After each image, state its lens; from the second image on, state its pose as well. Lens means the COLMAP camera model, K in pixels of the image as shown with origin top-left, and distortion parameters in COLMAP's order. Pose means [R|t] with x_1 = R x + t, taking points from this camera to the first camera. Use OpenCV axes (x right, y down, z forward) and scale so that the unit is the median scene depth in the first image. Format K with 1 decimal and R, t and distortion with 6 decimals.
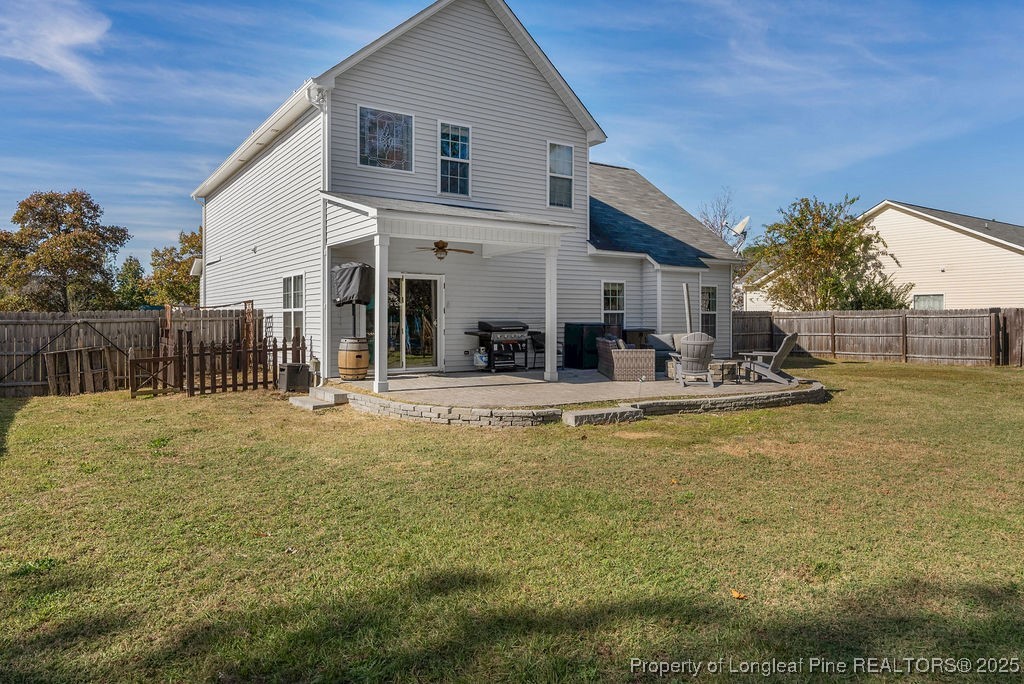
lens RADIAL K [[666.3, 0, 510.4], [0, 666.3, 316.2], [0, 0, 1]] dist [-0.003097, -0.000558]
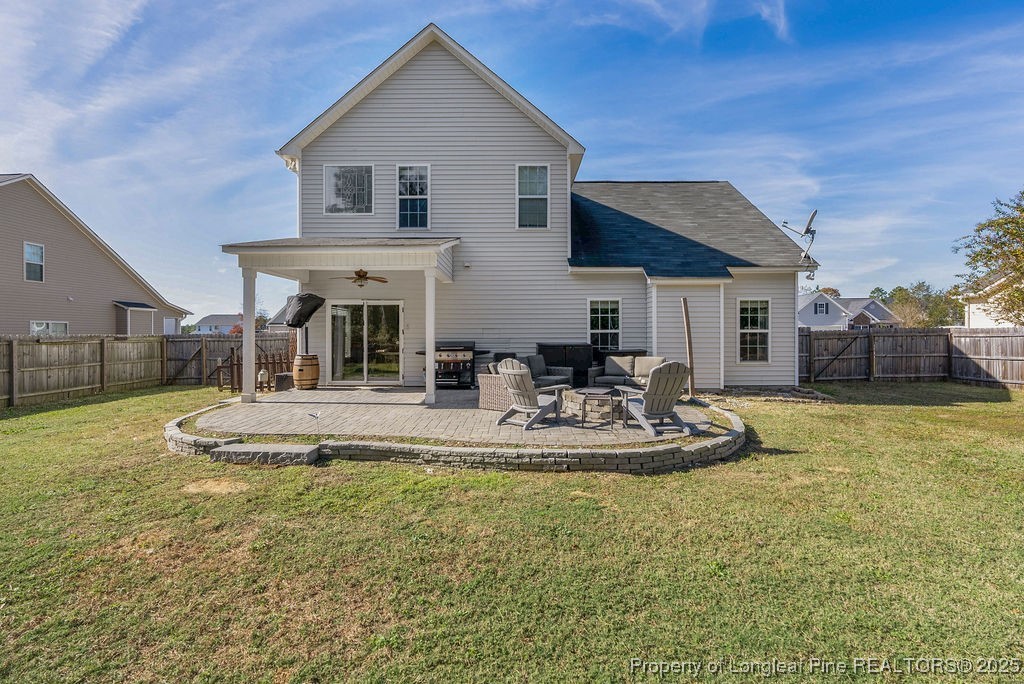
lens RADIAL K [[463.5, 0, 507.9], [0, 463.5, 332.2], [0, 0, 1]] dist [-0.003833, 0.000902]
pose [[0.826162, -0.006199, -0.563399, 0.472572], [0.004061, 0.999979, -0.005048, -0.003001], [0.563418, 0.001883, 0.826170, 0.433702]]
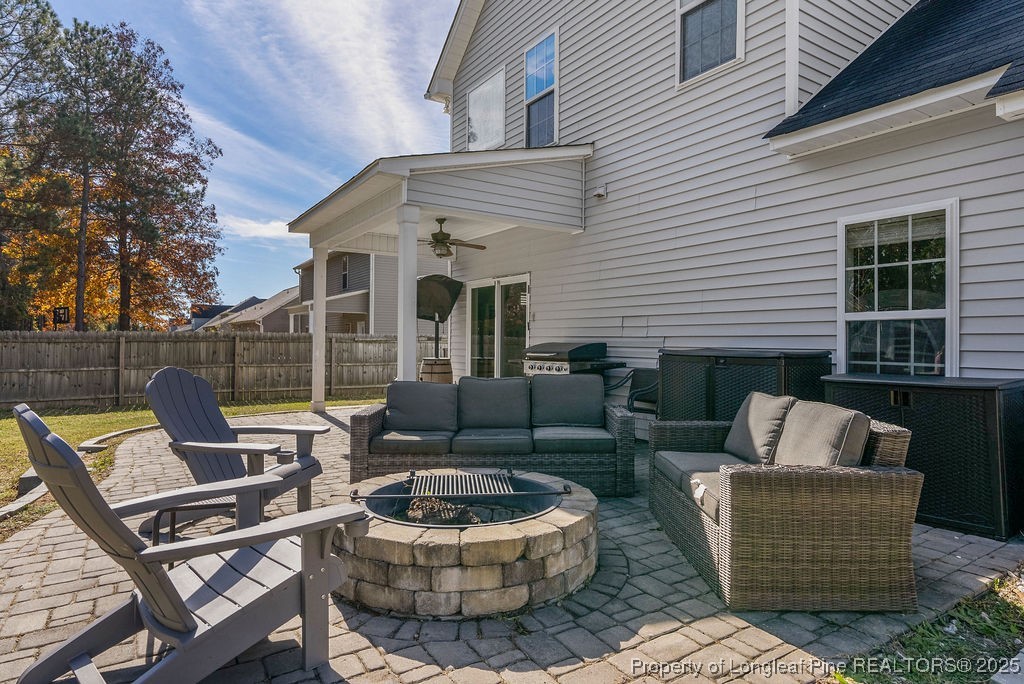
lens RADIAL K [[588.8, 0, 509.4], [0, 588.8, 340.5], [0, 0, 1]] dist [-0.006695, -0.001077]
pose [[-0.011013, -0.001521, -0.999938, 0.481502], [-0.006153, 0.999980, -0.001453, 0.006947], [0.999920, 0.006137, -0.011022, 0.951679]]
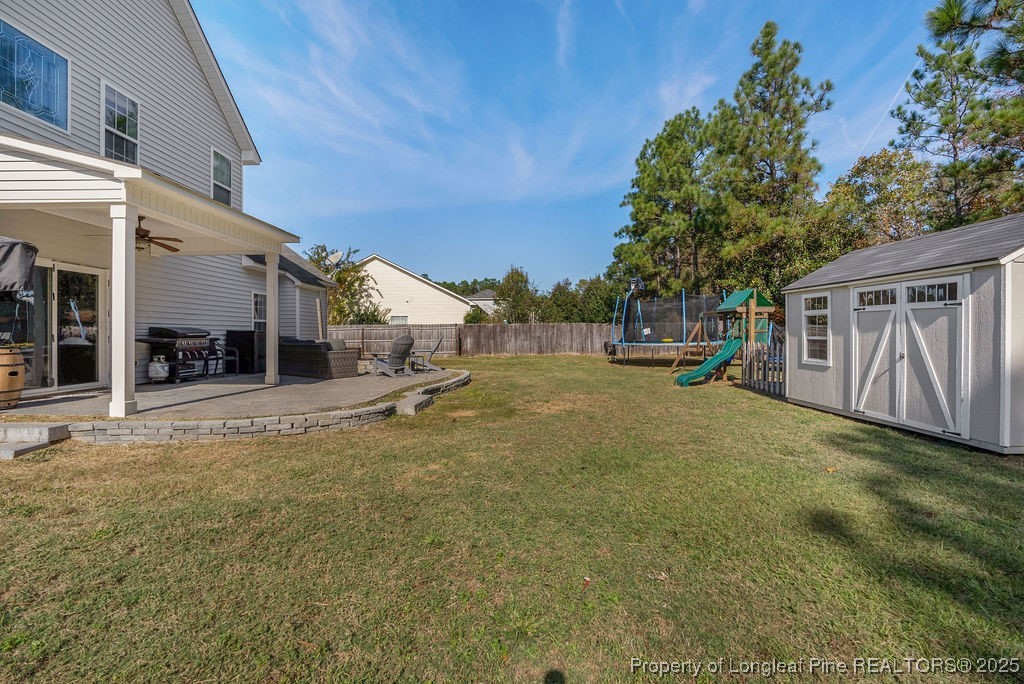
lens RADIAL K [[463.5, 0, 508.9], [0, 463.5, 330.8], [0, 0, 1]] dist [-0.003833, 0.000902]
pose [[0.568185, 0.001543, 0.822899, -0.277651], [0.002715, 0.999989, -0.003750, 0.016354], [-0.822896, 0.004365, 0.568175, 0.257735]]
